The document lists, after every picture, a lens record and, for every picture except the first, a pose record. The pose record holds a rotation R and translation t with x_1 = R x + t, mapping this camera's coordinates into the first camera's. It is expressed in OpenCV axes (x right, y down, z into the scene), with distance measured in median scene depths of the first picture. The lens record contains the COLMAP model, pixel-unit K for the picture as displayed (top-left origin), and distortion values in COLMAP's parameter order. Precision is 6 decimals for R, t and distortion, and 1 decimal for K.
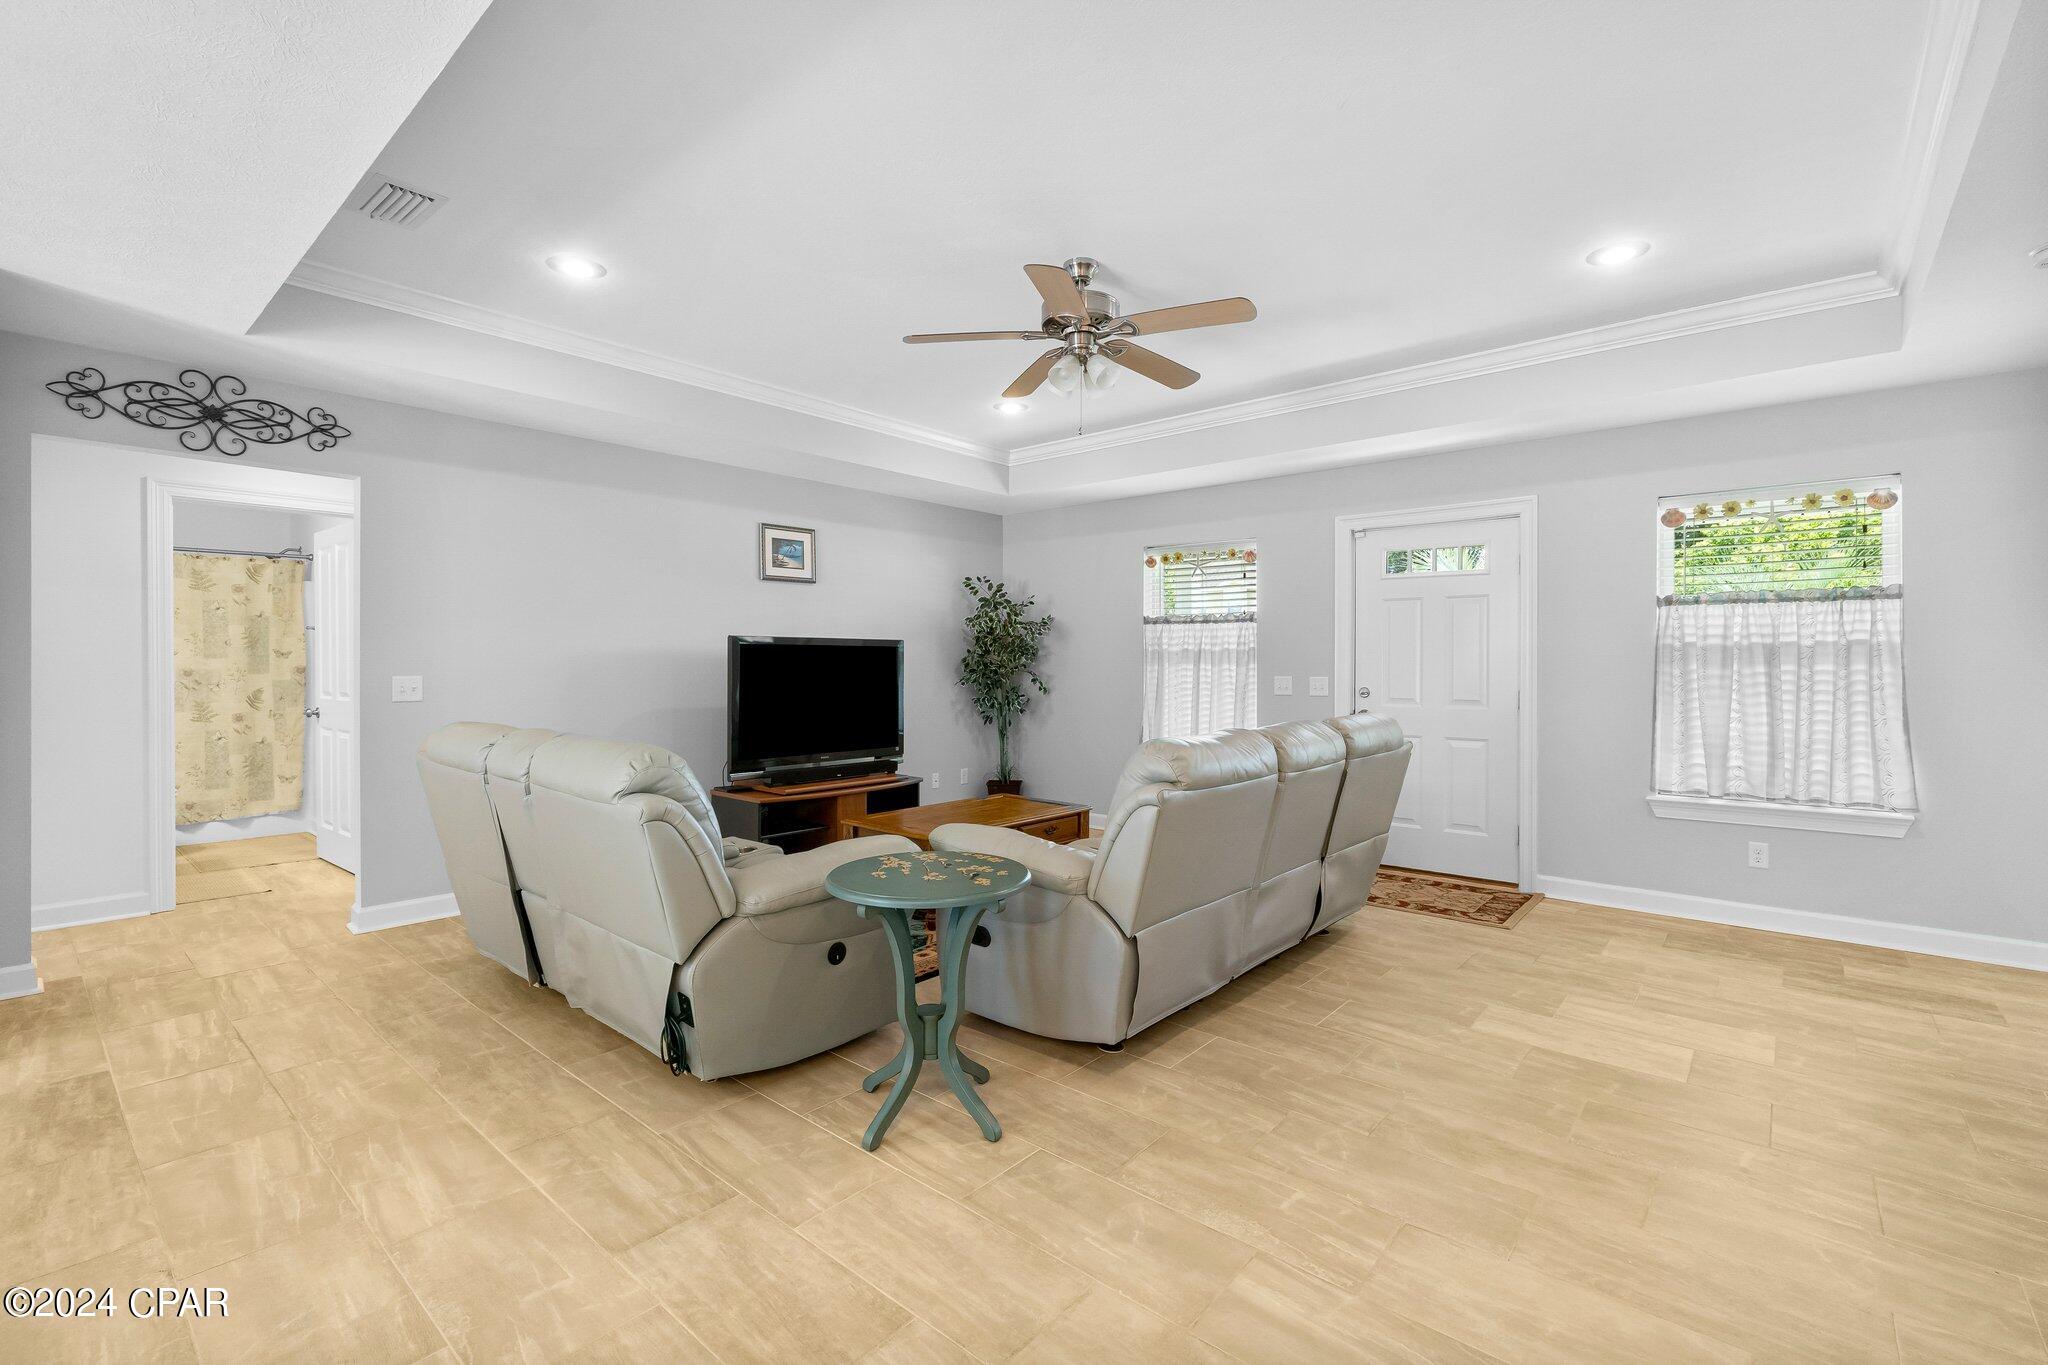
lens RADIAL K [[870.5, 0, 1013.6], [0, 870.5, 667.7], [0, 0, 1]] dist [-0.002977, -0.000612]
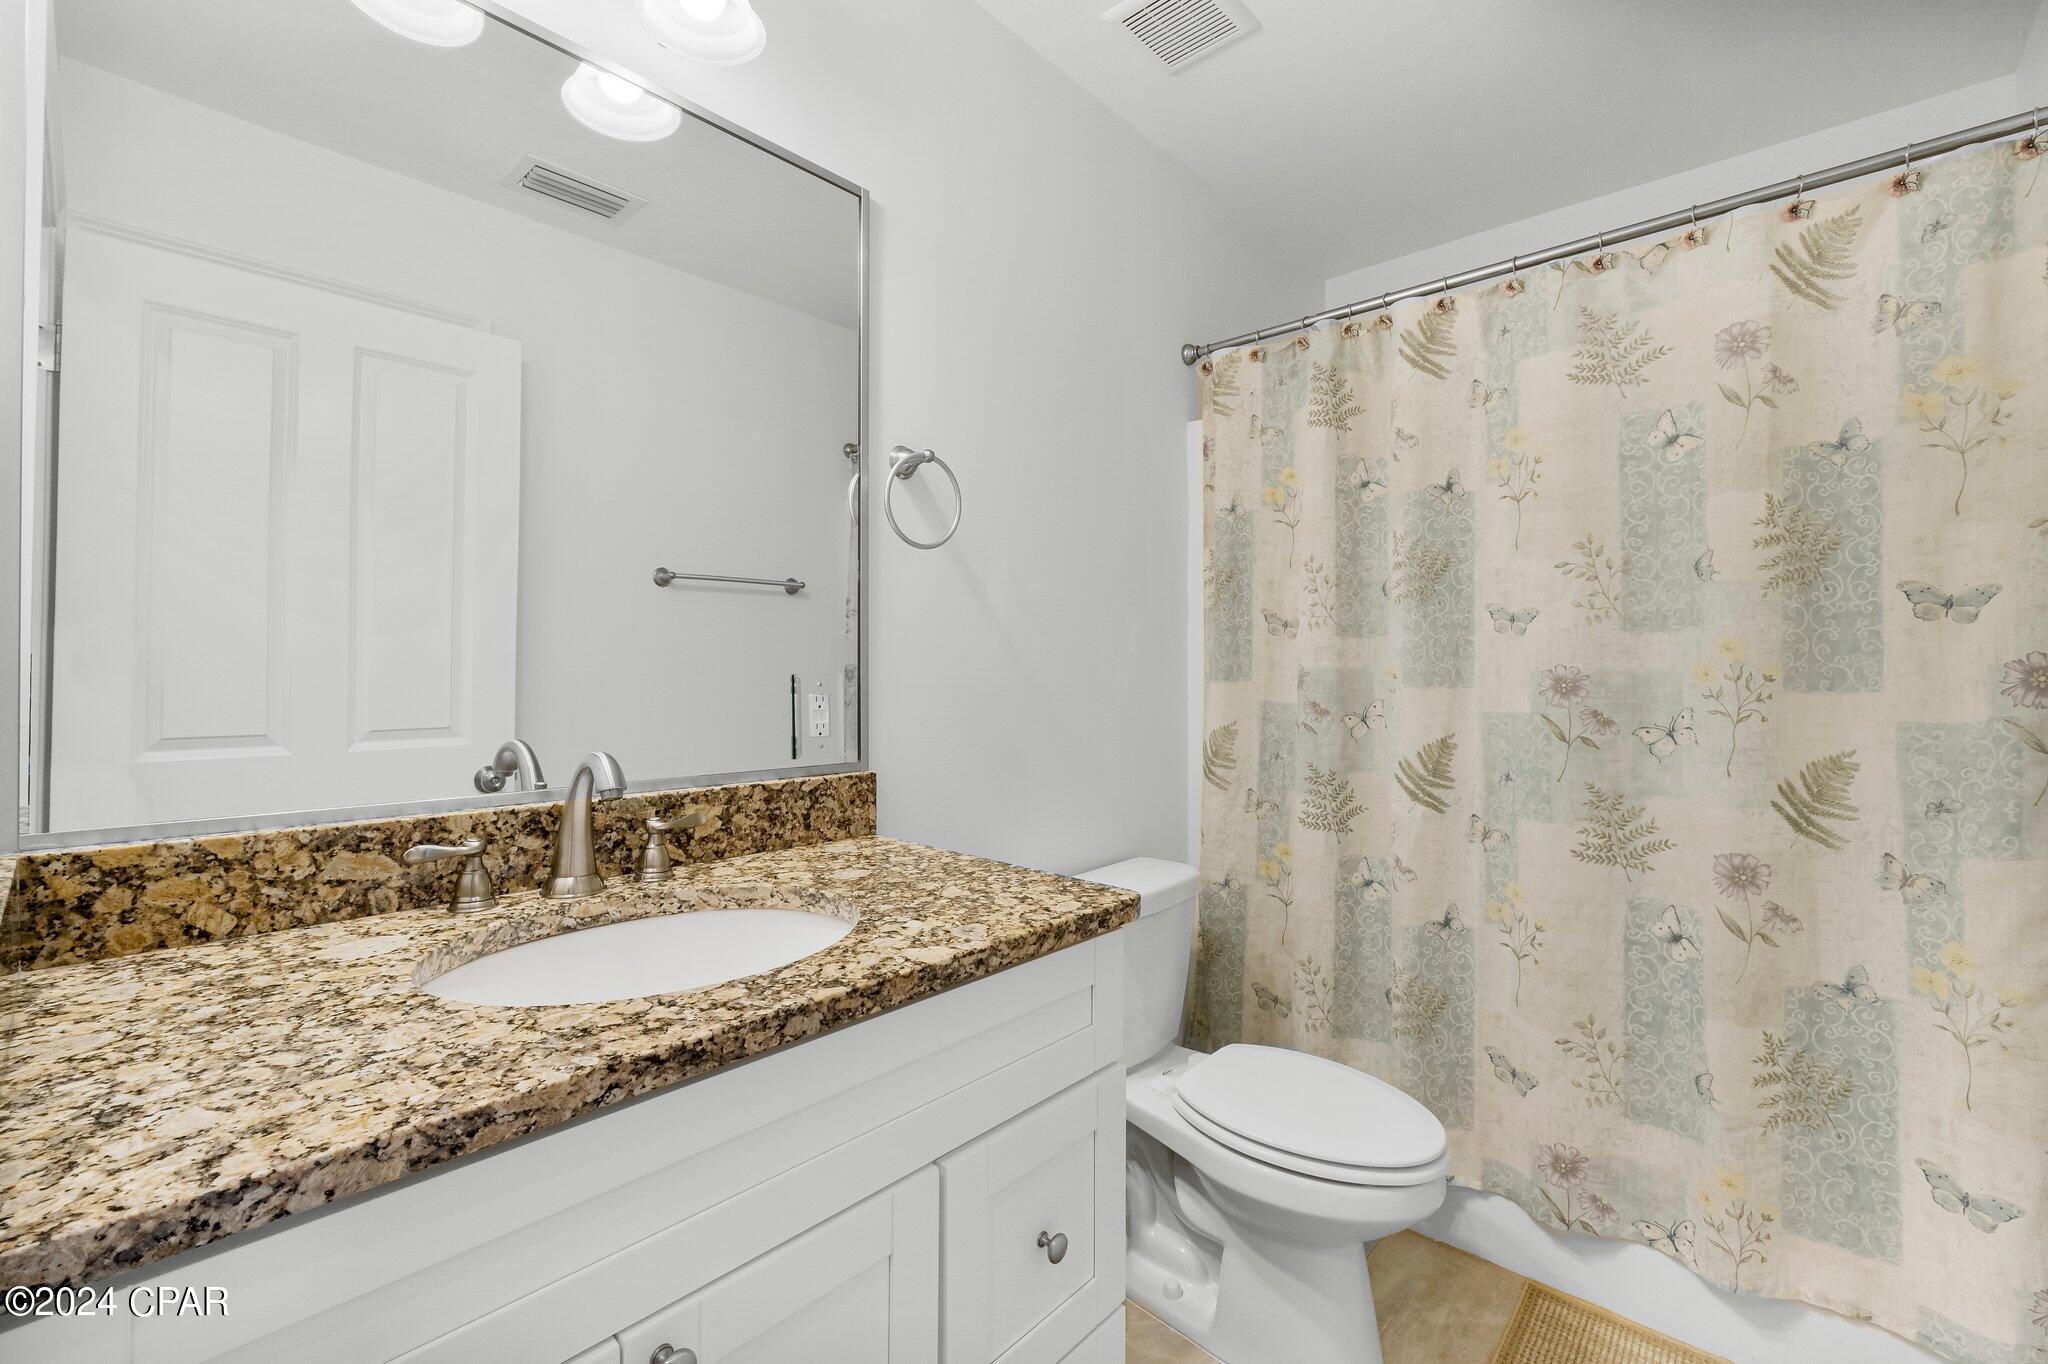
lens RADIAL K [[870.5, 0, 1033.2], [0, 870.5, 670.7], [0, 0, 1]] dist [-0.002977, -0.000612]
pose [[-0.003513, -0.007230, -0.999968, -1.141612], [-0.012289, 0.999899, -0.007186, 0.009781], [0.999918, 0.012264, -0.003601, 1.411784]]
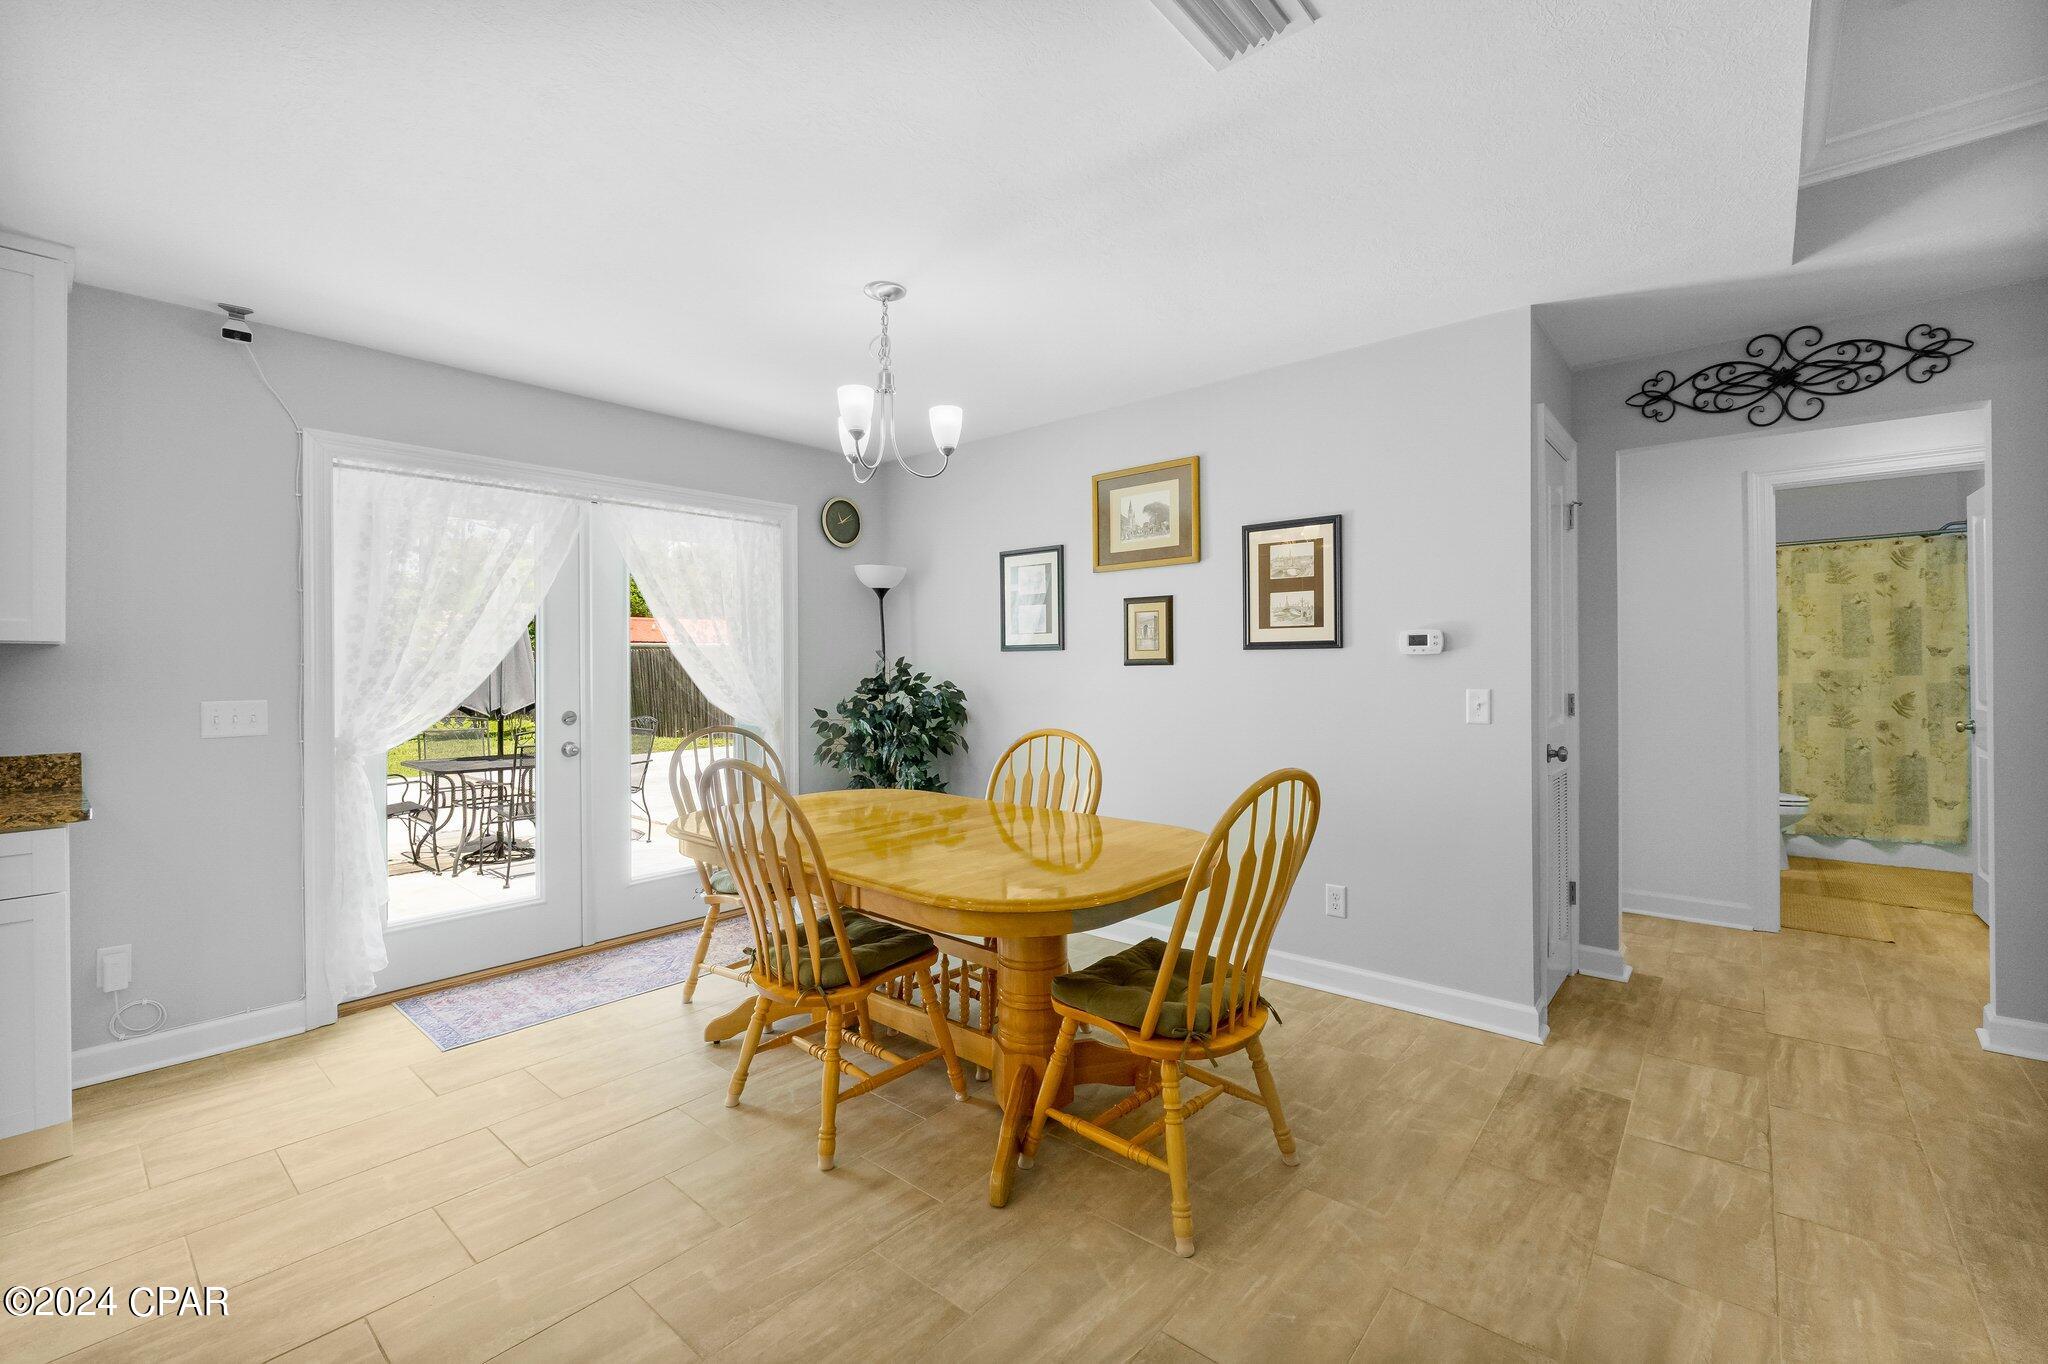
lens RADIAL K [[870.5, 0, 1033.6], [0, 870.5, 665.5], [0, 0, 1]] dist [-0.002977, -0.000612]
pose [[0.025326, -0.000873, -0.999679, -0.076269], [0.002644, 0.999996, -0.000806, -0.007885], [0.999676, -0.002622, 0.025328, 0.220256]]
